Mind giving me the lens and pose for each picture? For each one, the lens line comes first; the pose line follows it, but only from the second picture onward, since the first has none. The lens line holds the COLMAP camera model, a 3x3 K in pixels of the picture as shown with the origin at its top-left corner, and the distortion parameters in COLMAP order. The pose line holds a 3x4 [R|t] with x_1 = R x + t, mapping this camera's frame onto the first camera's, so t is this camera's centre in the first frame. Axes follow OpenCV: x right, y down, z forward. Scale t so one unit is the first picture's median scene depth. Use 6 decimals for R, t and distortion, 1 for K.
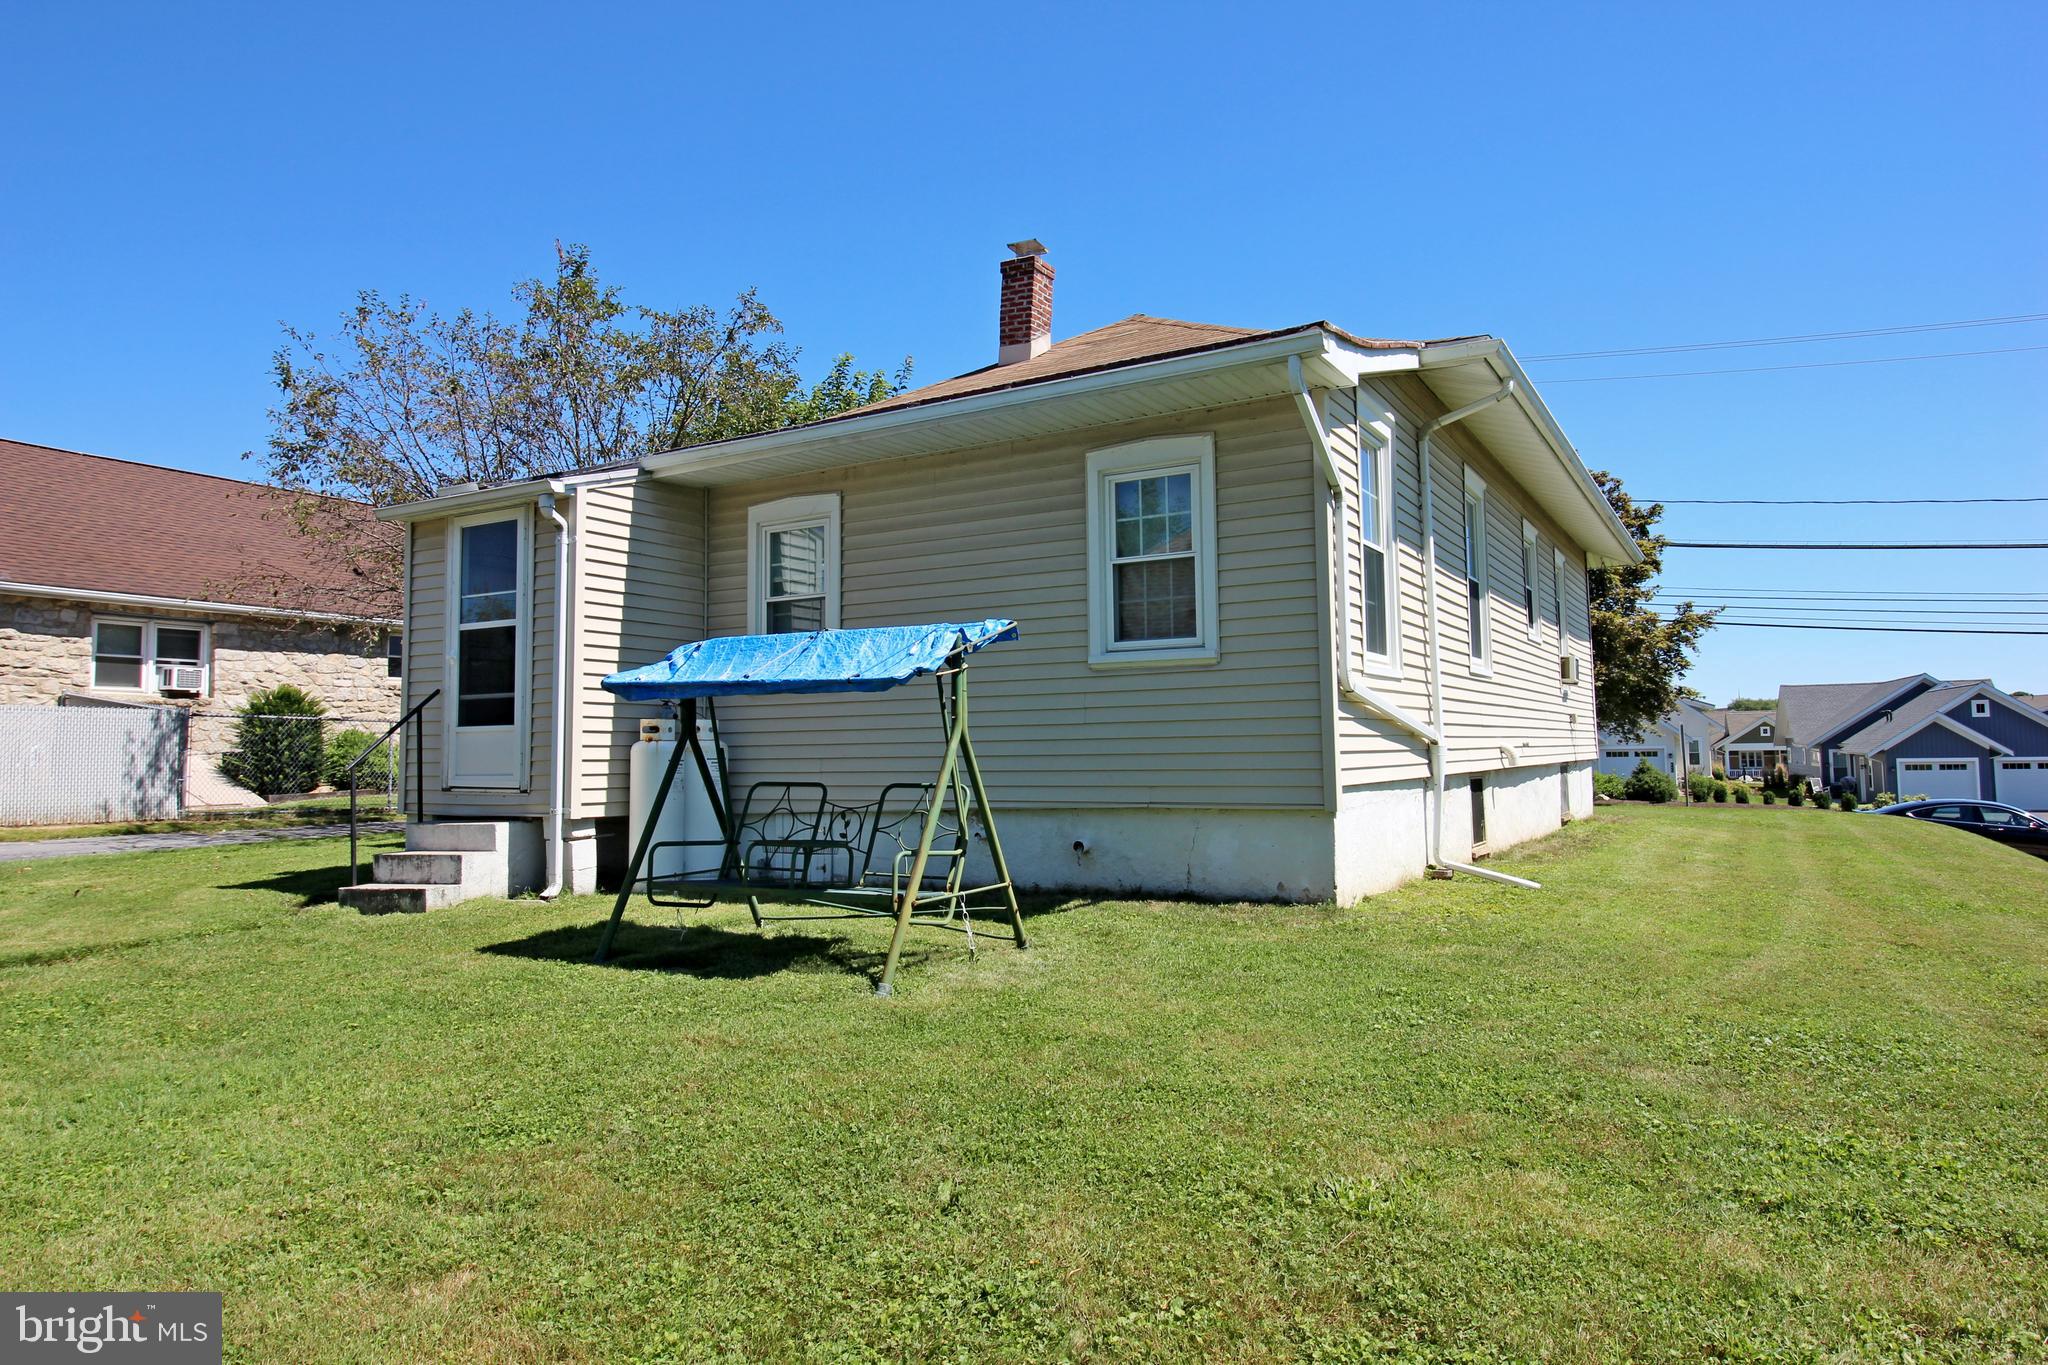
lens RADIAL K [[1276.6, 0, 1030.5], [0, 1276.6, 677.5], [0, 0, 1]] dist [0.002562, 0.000954]
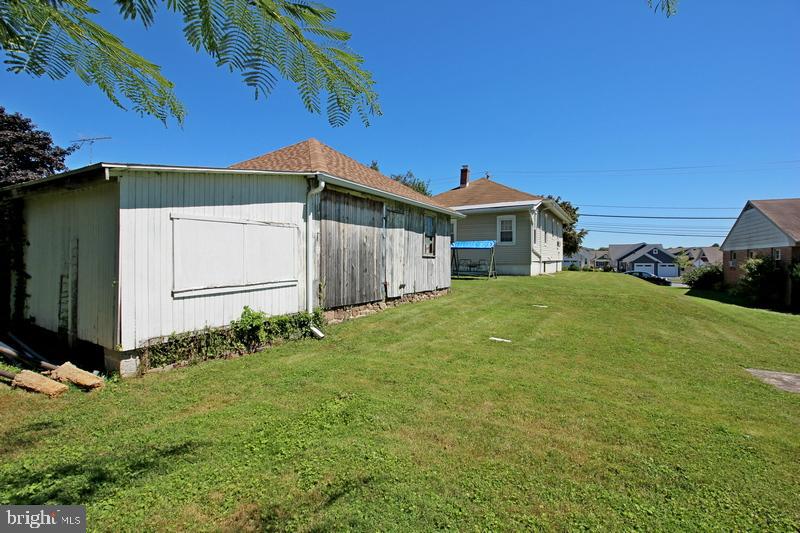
lens RADIAL K [[383.1, 0, 398.4], [0, 383.1, 263.1], [0, 0, 1]] dist [-0.000635, -0.000218]
pose [[0.999756, 0.015294, 0.015940, -0.253988], [-0.016334, 0.997596, 0.067338, -0.020050], [-0.014872, -0.067582, 0.997603, -0.553977]]
